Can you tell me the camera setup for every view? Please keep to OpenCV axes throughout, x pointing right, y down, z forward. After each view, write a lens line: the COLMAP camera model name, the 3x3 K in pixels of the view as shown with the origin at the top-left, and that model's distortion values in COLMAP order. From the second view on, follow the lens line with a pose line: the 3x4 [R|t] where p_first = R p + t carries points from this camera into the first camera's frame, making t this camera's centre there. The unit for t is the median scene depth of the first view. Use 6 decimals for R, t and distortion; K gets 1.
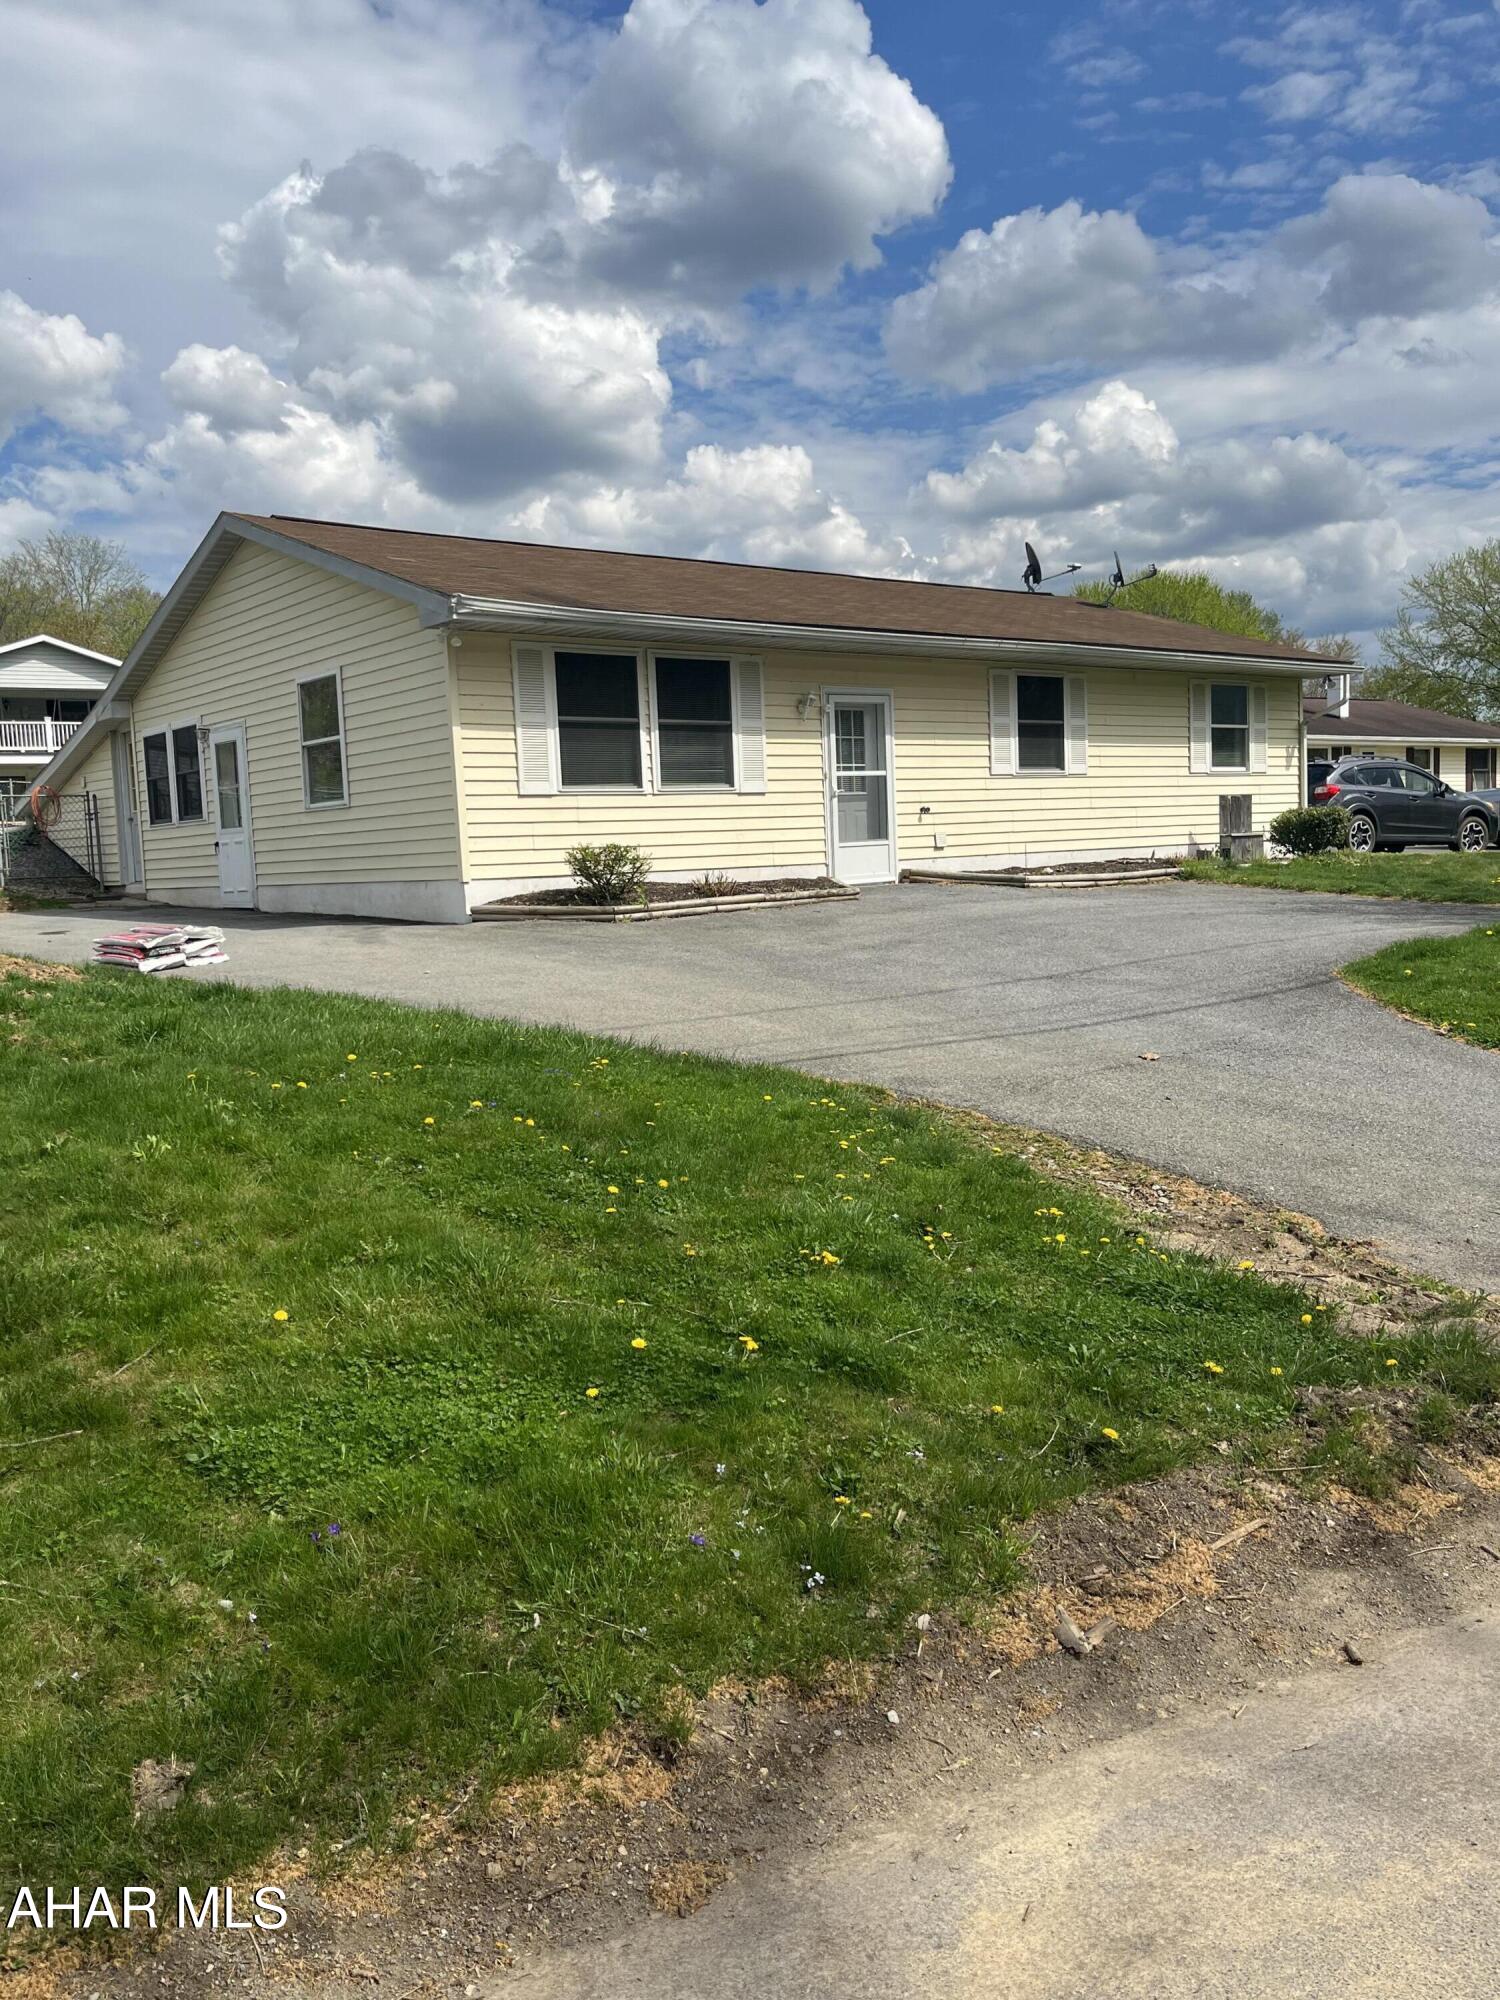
lens RADIAL K [[1673.6, 0, 750.0], [0, 1673.6, 1000.0], [0, 0, 1]] dist [-0.000202, 0.002912]
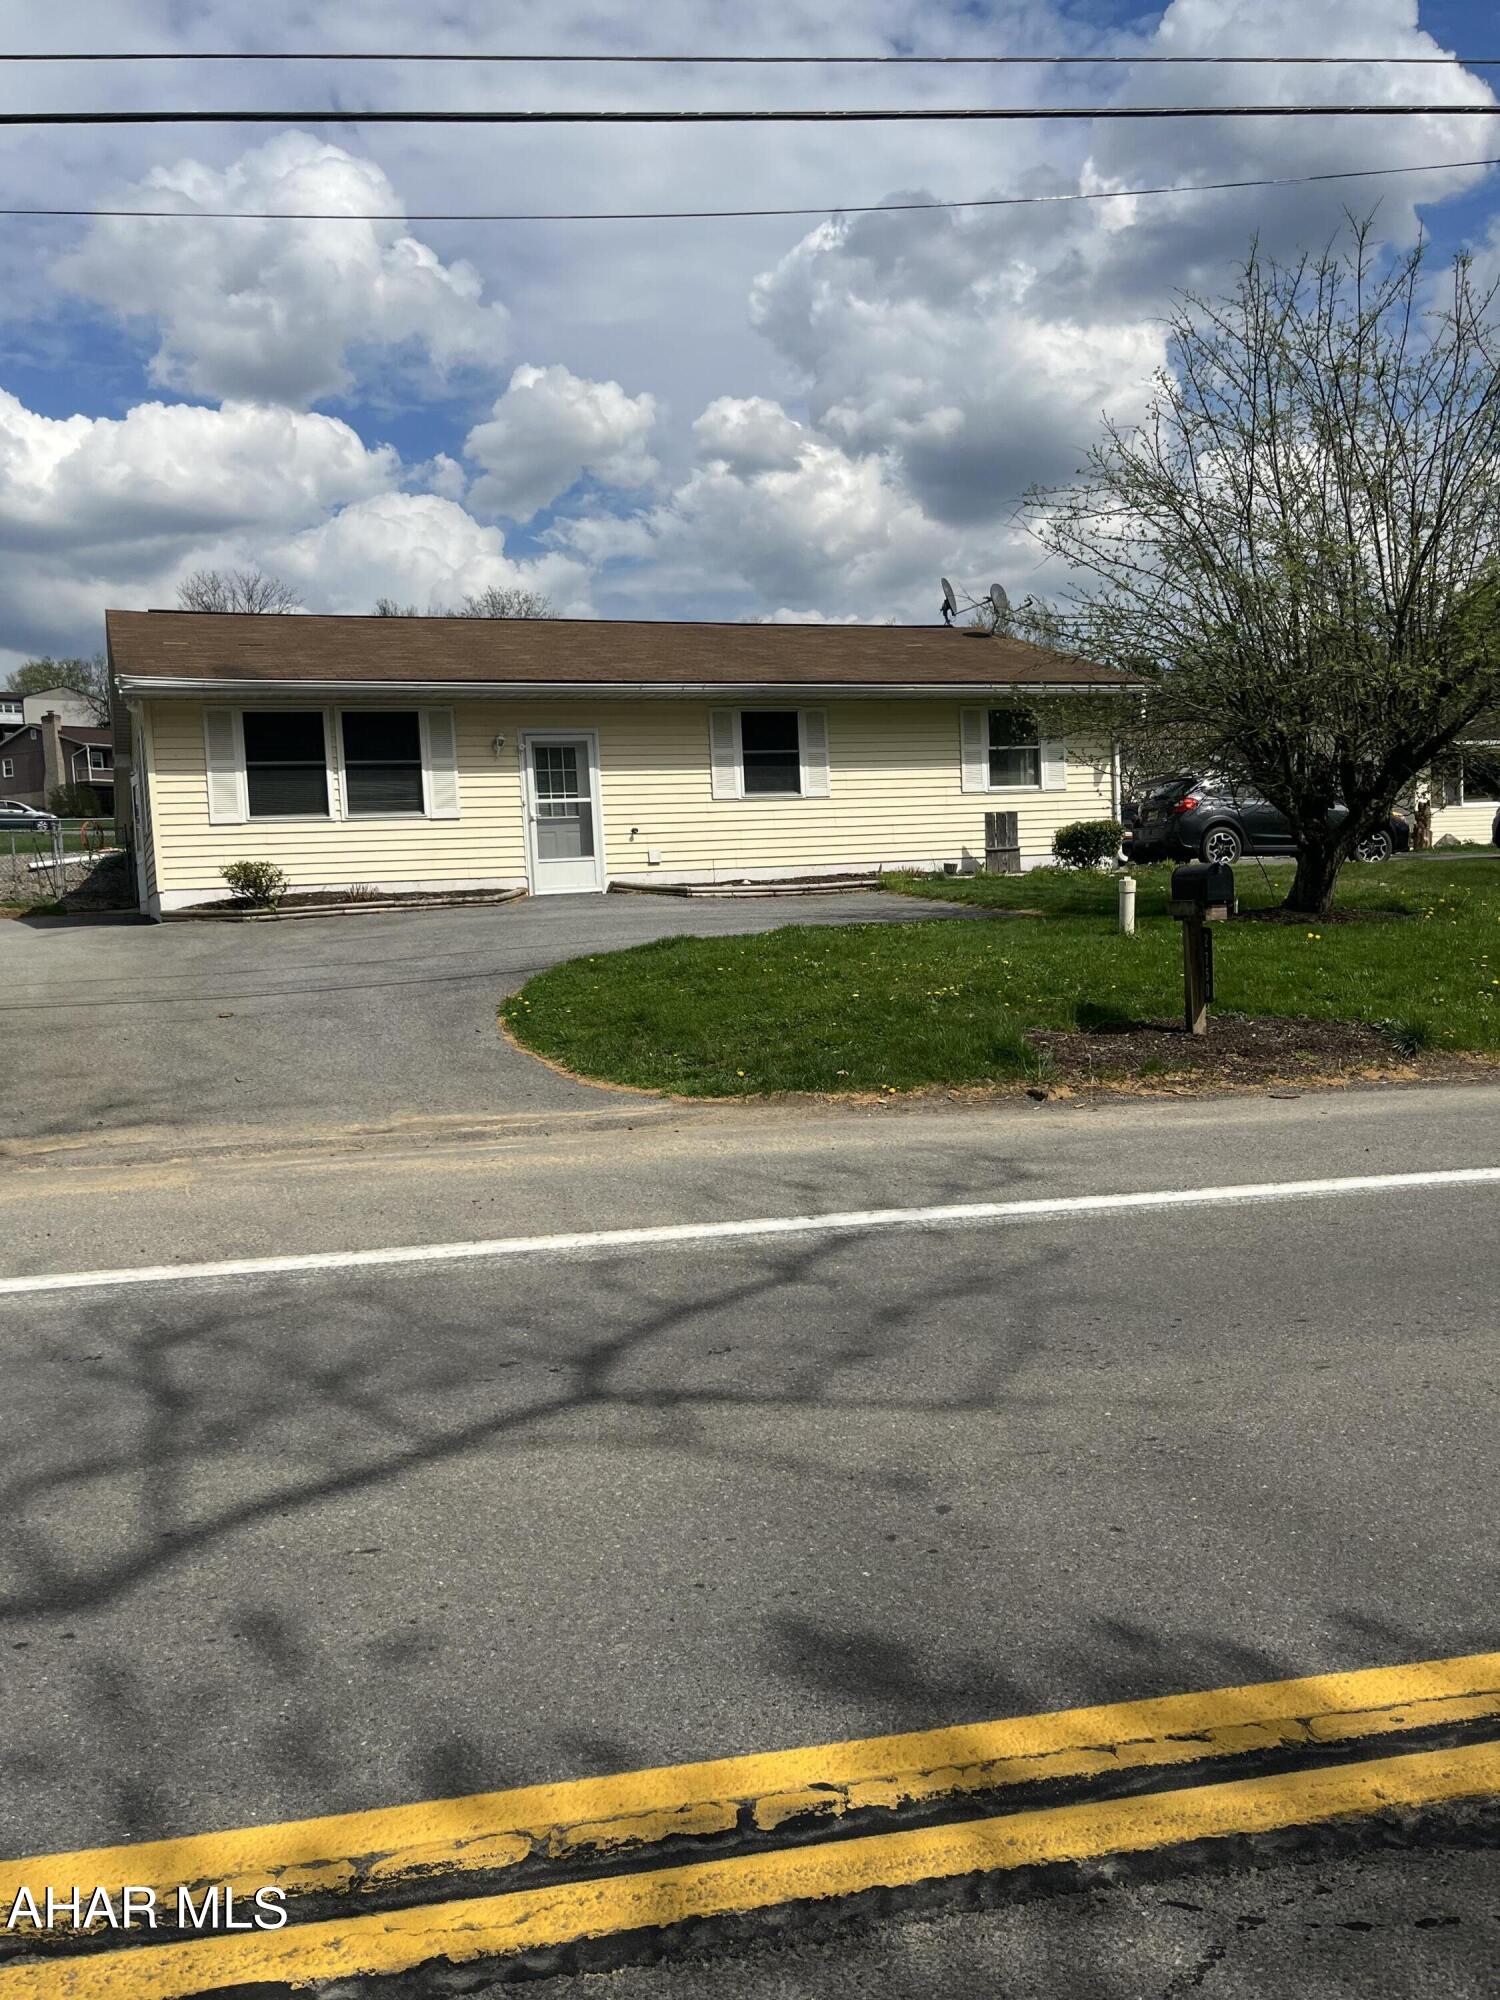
lens RADIAL K [[1673.6, 0, 750.0], [0, 1673.6, 1000.0], [0, 0, 1]] dist [-0.000202, 0.002912]
pose [[0.947374, 0.021594, -0.319400, 0.526136], [-0.024541, 0.999685, -0.005204, 0.007788], [0.319187, 0.012769, 0.947606, -0.071048]]
